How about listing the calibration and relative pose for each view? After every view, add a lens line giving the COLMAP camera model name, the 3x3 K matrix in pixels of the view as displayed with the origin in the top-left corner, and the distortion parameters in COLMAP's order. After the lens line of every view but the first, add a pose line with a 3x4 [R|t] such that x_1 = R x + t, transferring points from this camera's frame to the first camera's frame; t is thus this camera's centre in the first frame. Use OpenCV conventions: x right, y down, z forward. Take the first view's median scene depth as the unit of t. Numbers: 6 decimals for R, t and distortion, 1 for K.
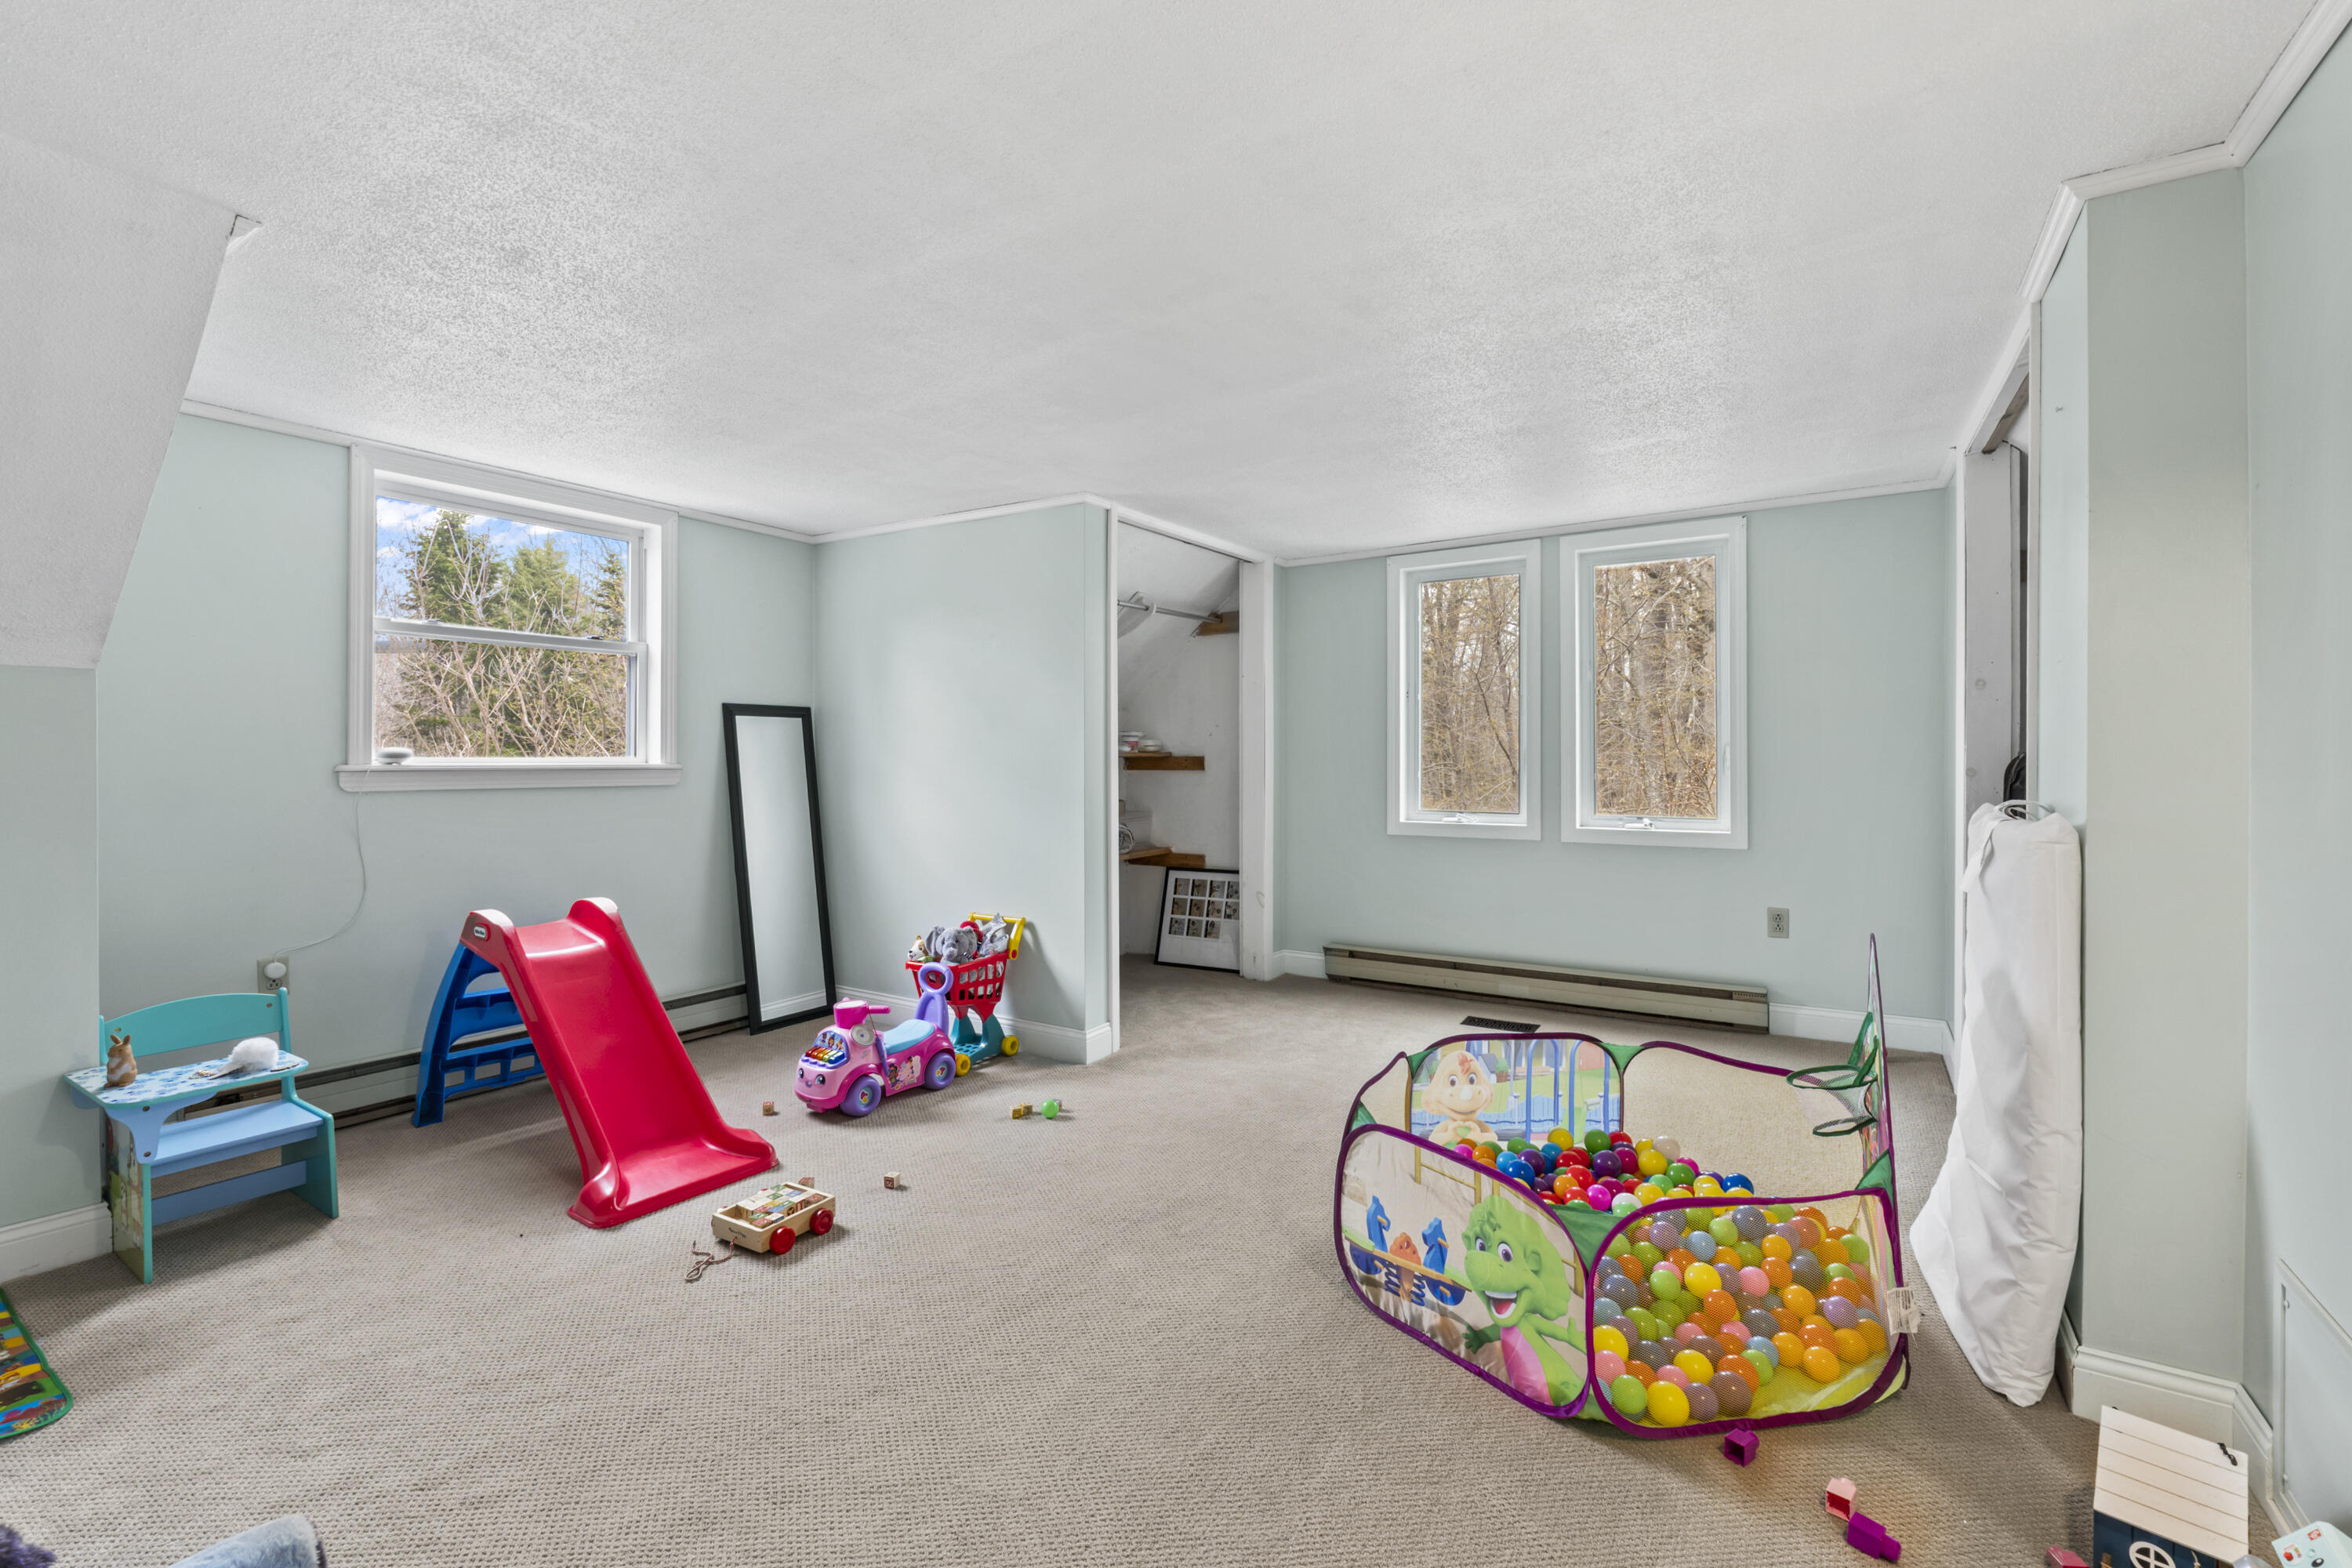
lens RADIAL K [[1002.8, 0, 1183.3], [0, 1002.8, 766.5], [0, 0, 1]] dist [0.001186, -0.000214]
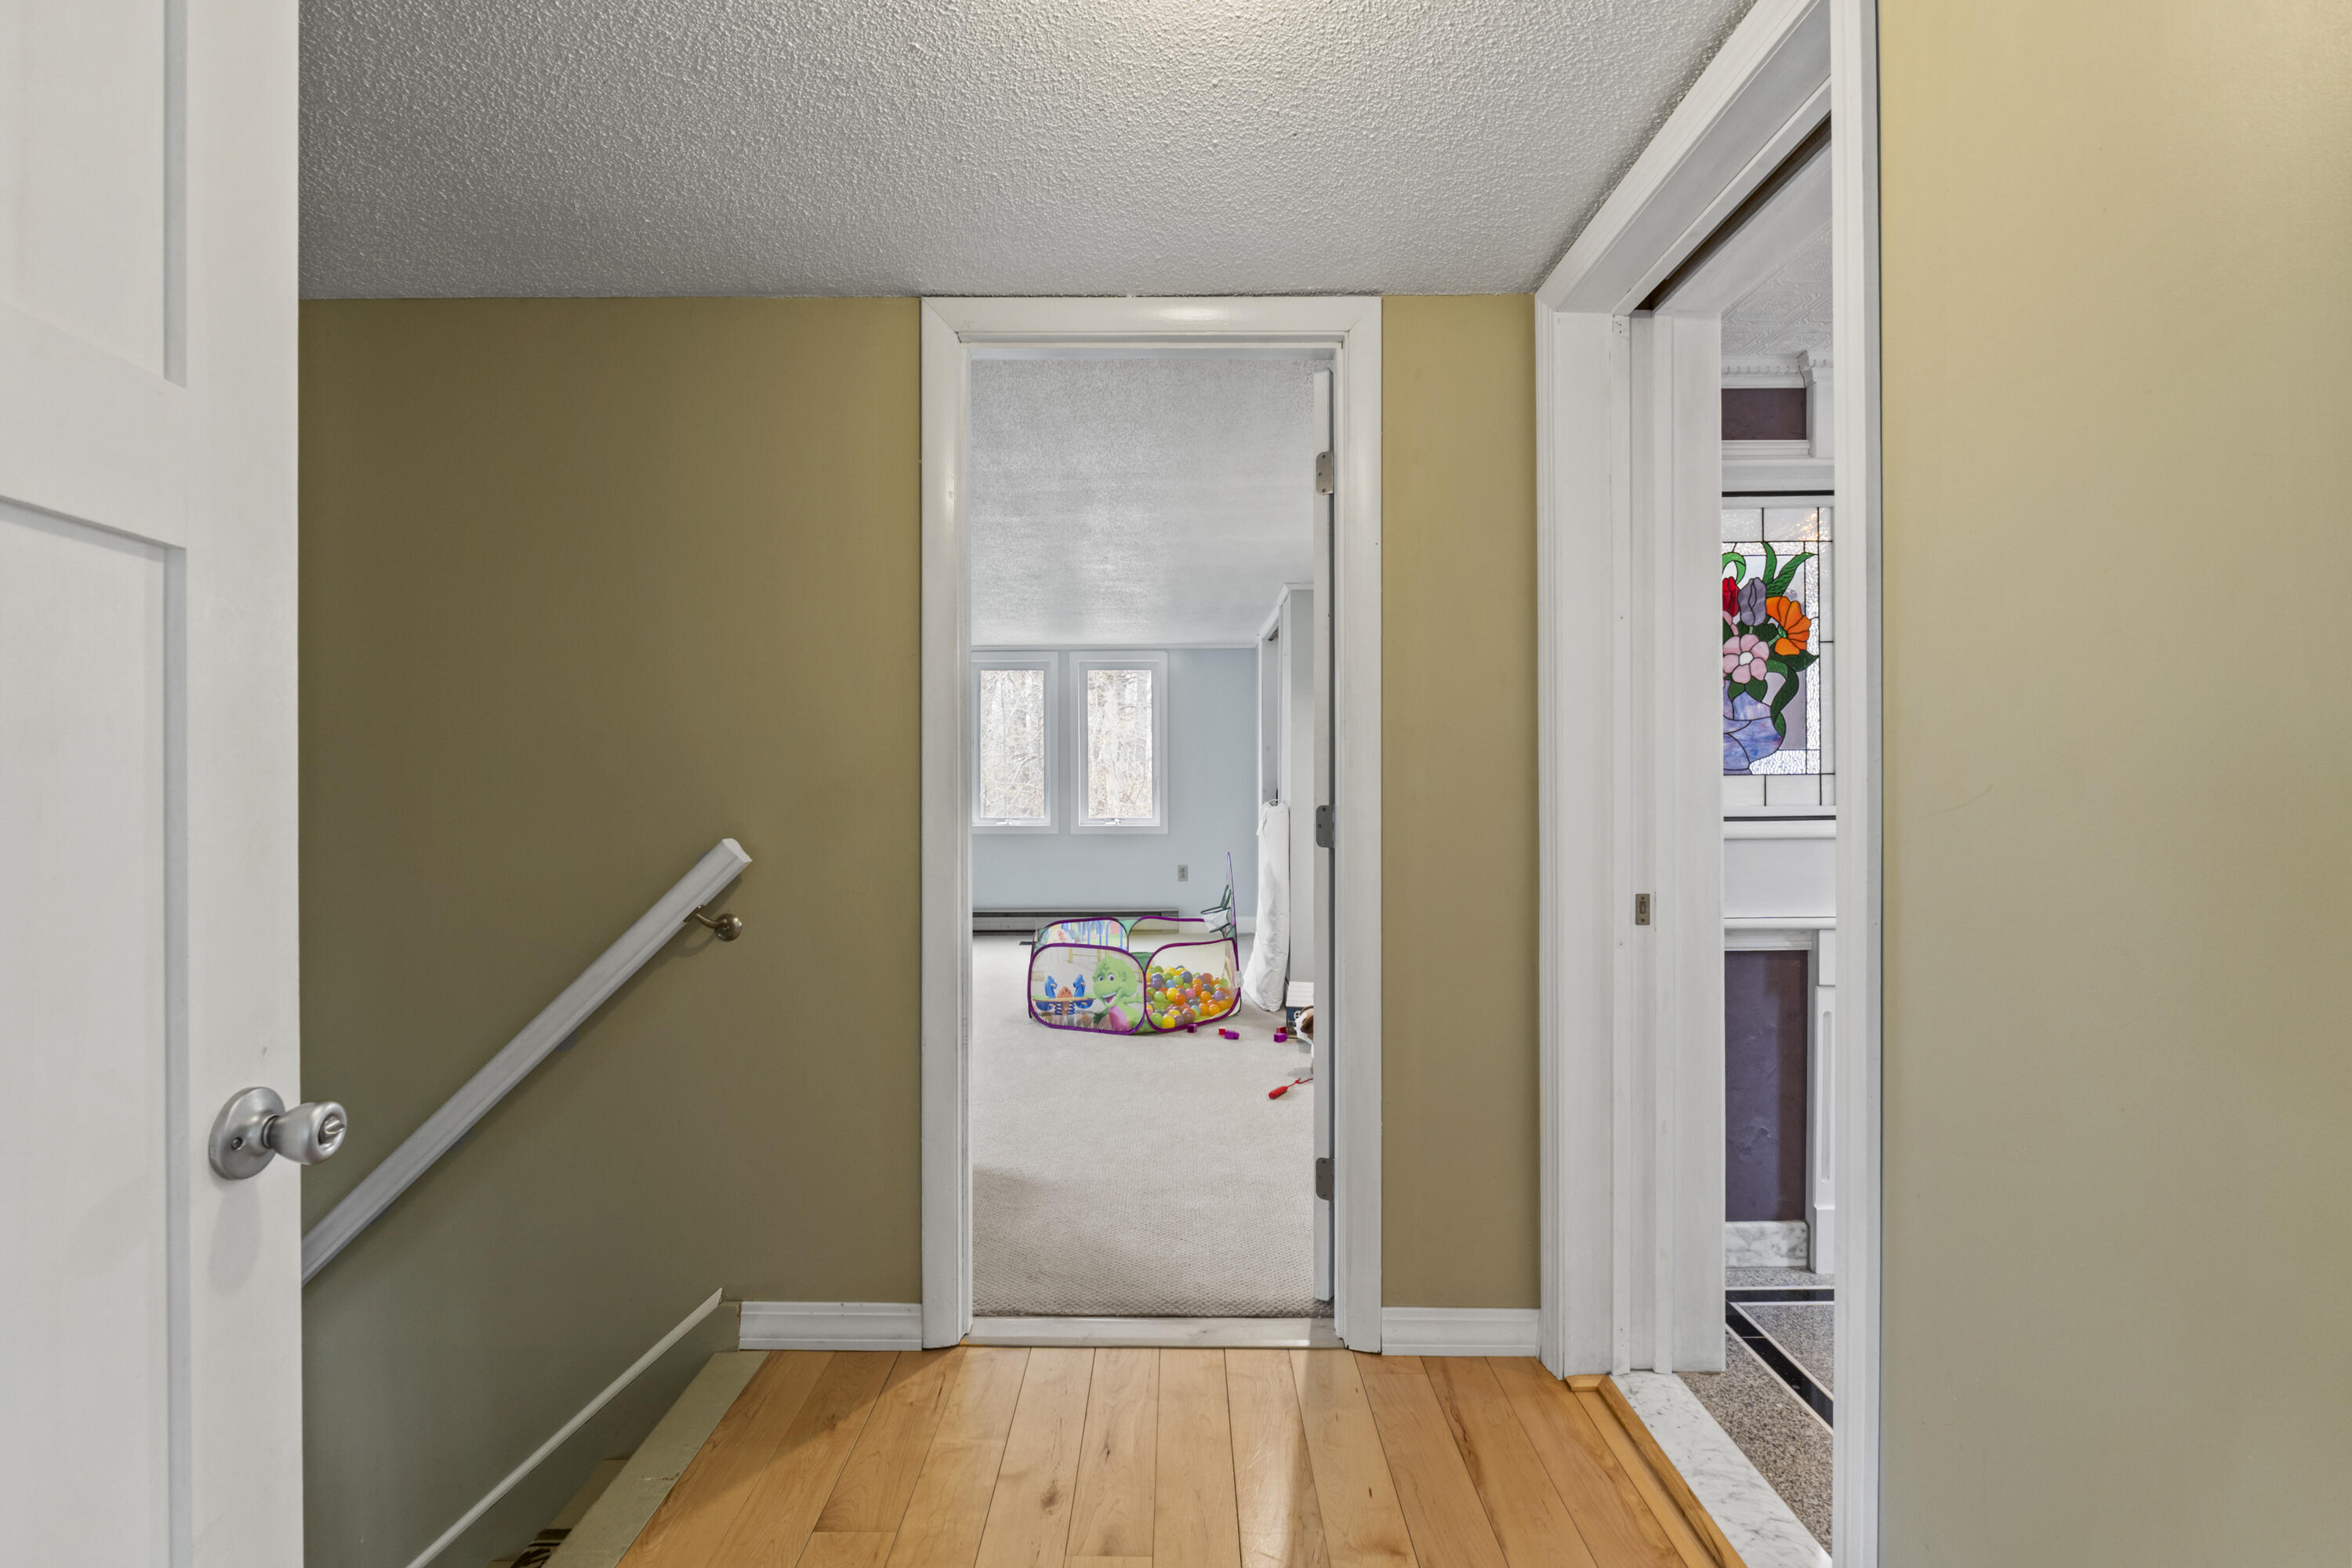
lens RADIAL K [[1002.8, 0, 1172.3], [0, 1002.8, 787.8], [0, 0, 1]] dist [0.001186, -0.000214]
pose [[0.846740, 0.004819, 0.531984, -0.831140], [-0.000865, 0.999970, -0.007681, 0.024347], [-0.532006, 0.006044, 0.846719, -1.136241]]
